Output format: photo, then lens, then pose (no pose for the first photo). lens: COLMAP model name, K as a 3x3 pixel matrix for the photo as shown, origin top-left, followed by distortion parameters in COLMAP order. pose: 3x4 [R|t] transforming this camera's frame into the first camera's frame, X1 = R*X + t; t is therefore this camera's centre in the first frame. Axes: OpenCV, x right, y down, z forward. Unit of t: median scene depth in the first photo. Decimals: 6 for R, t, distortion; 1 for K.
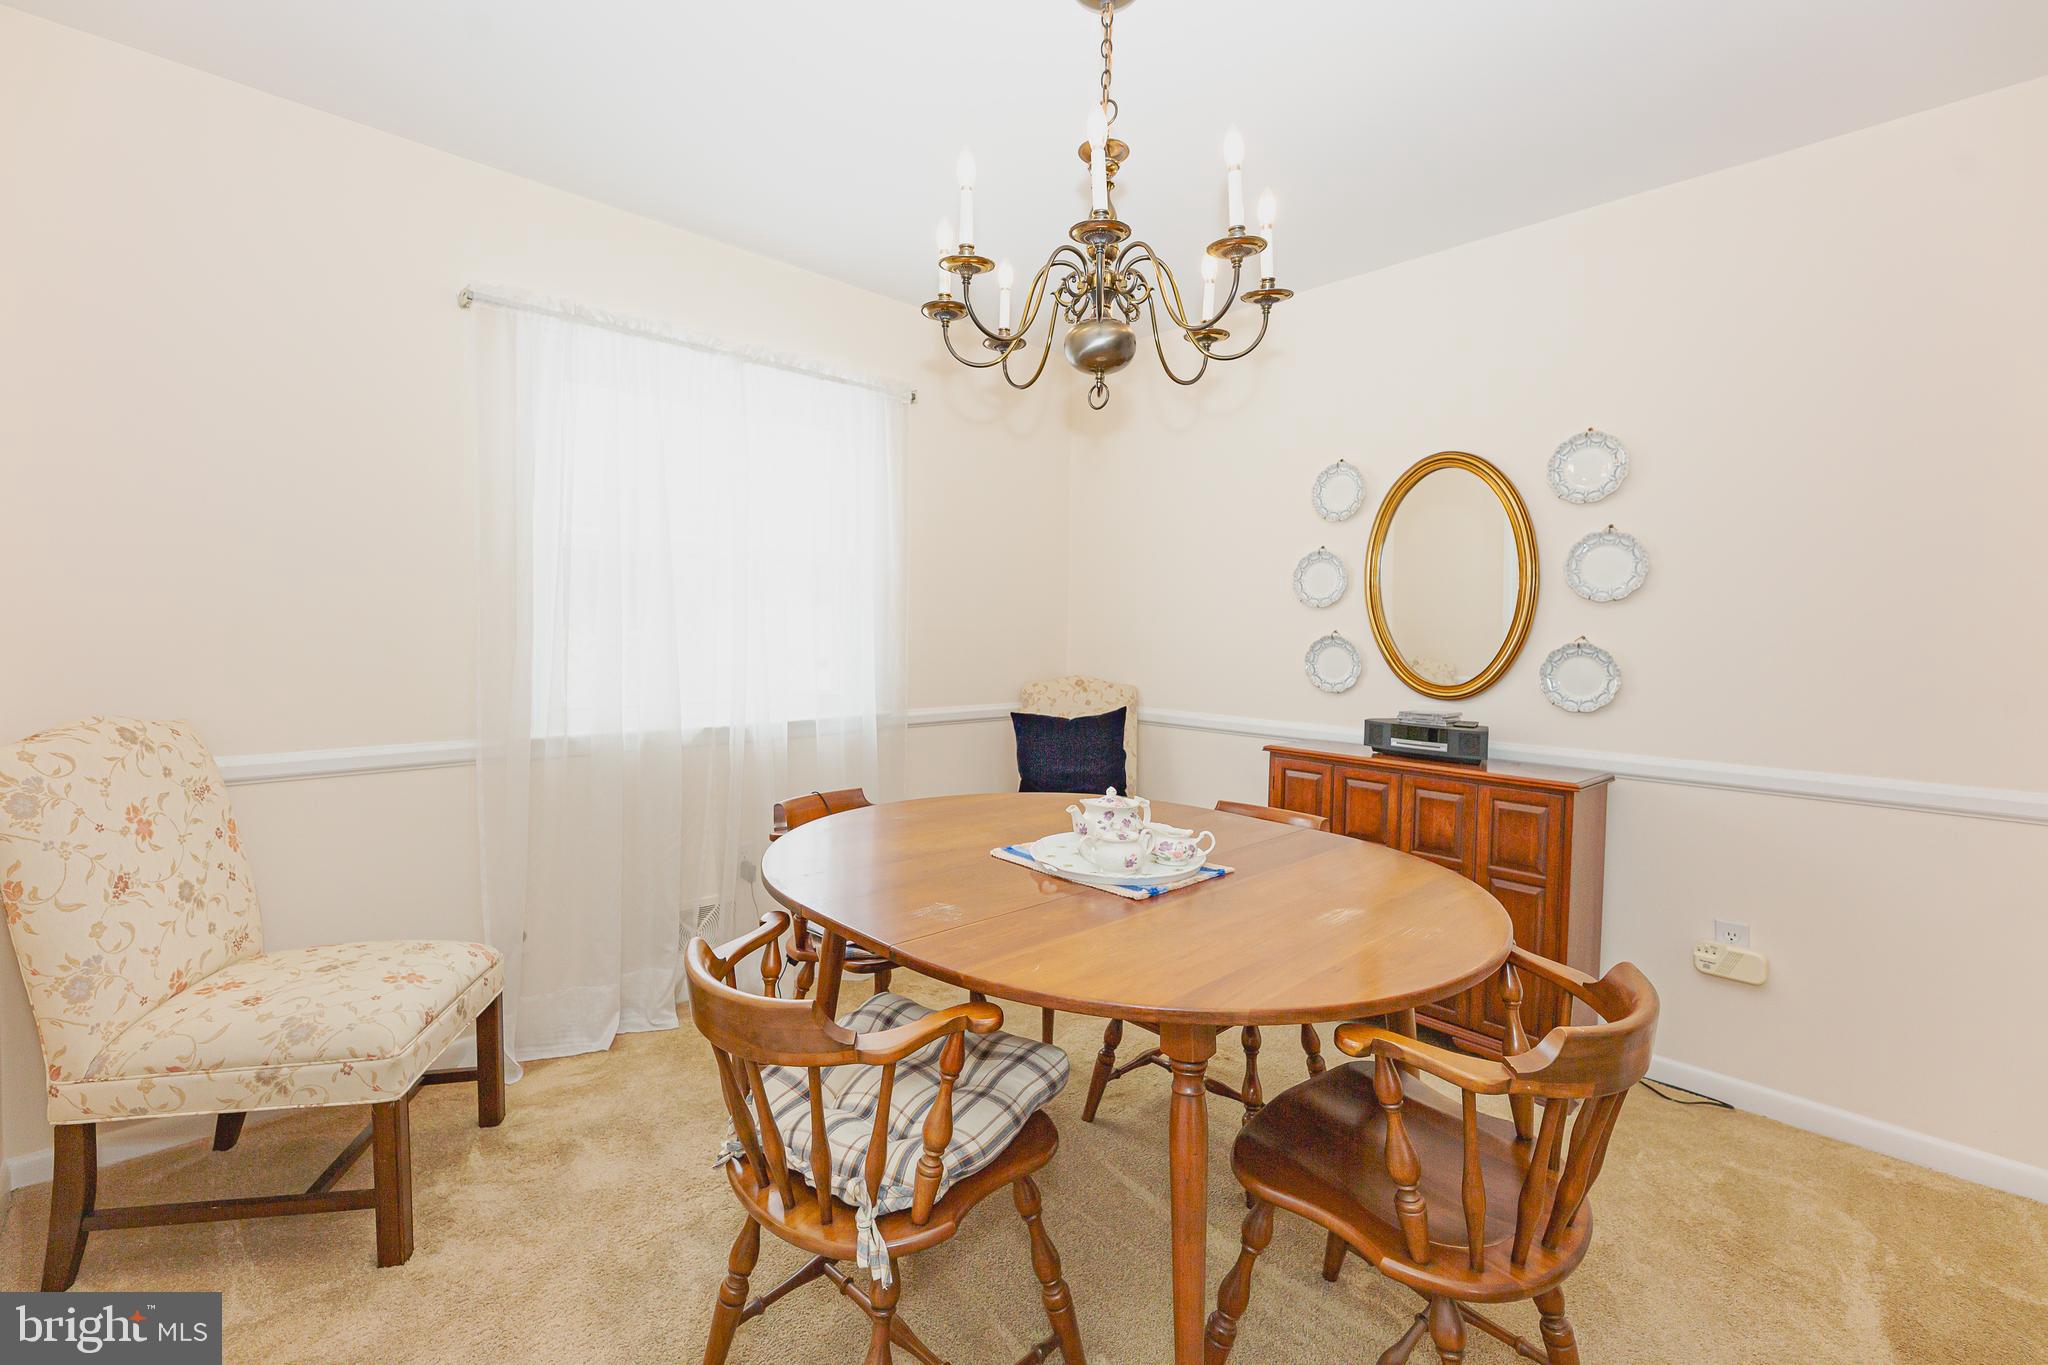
lens RADIAL K [[865.4, 0, 1032.3], [0, 865.4, 678.2], [0, 0, 1]] dist [0.002381, -0.000199]
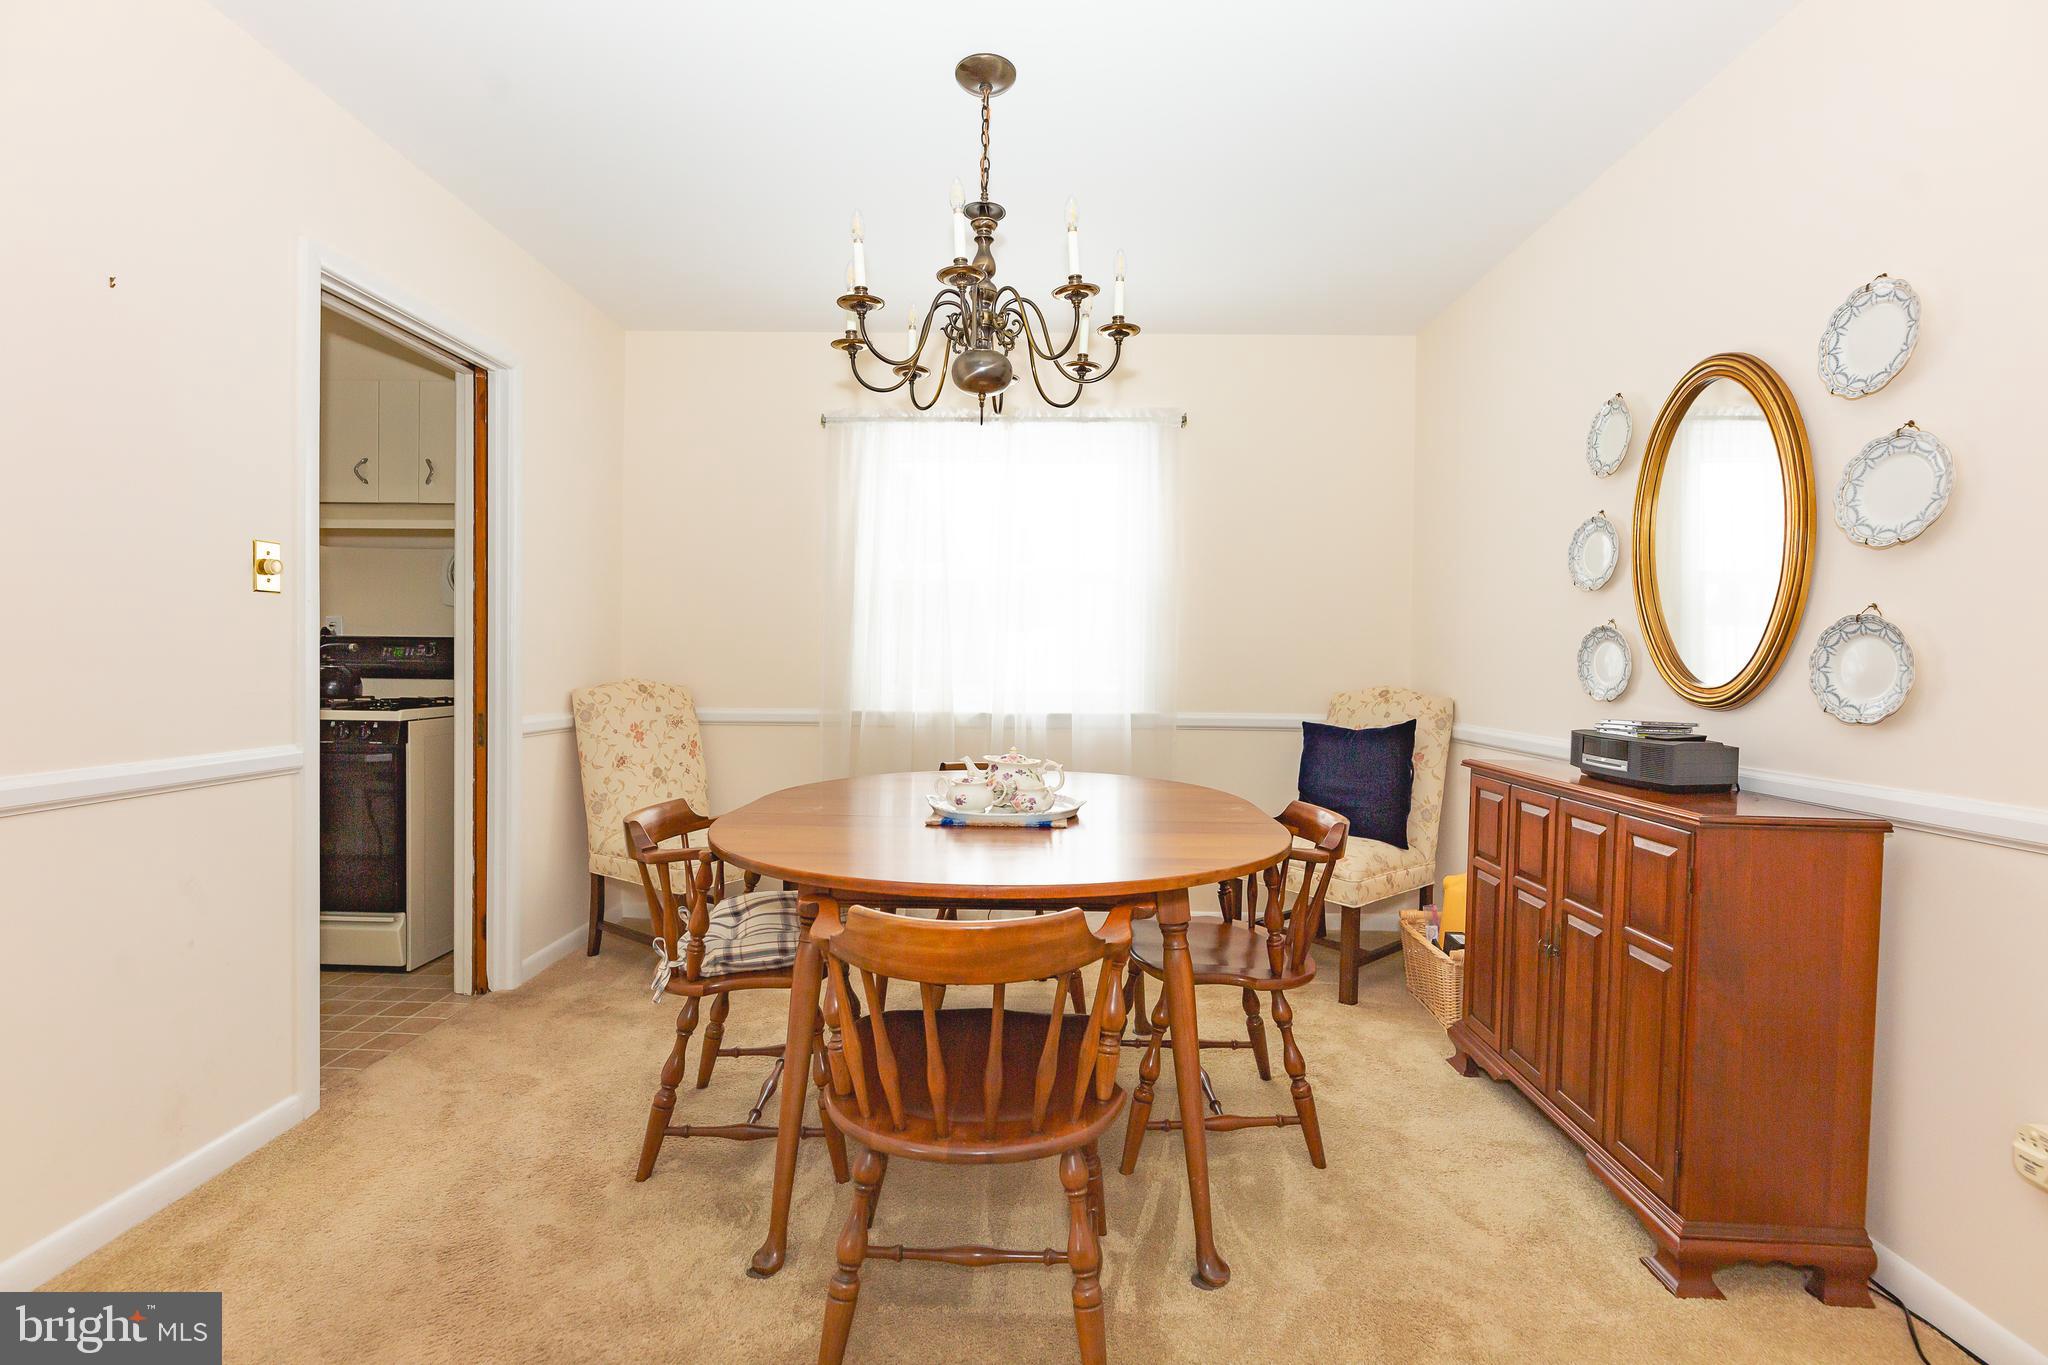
lens RADIAL K [[895.7, 0, 1043.7], [0, 895.7, 697.9], [0, 0, 1]] dist [0.000255, 0.000132]
pose [[0.723209, 0.018965, -0.690369, 0.649132], [-0.037183, 0.999242, -0.011502, 0.050029], [0.689627, 0.033989, 0.723366, 0.111198]]
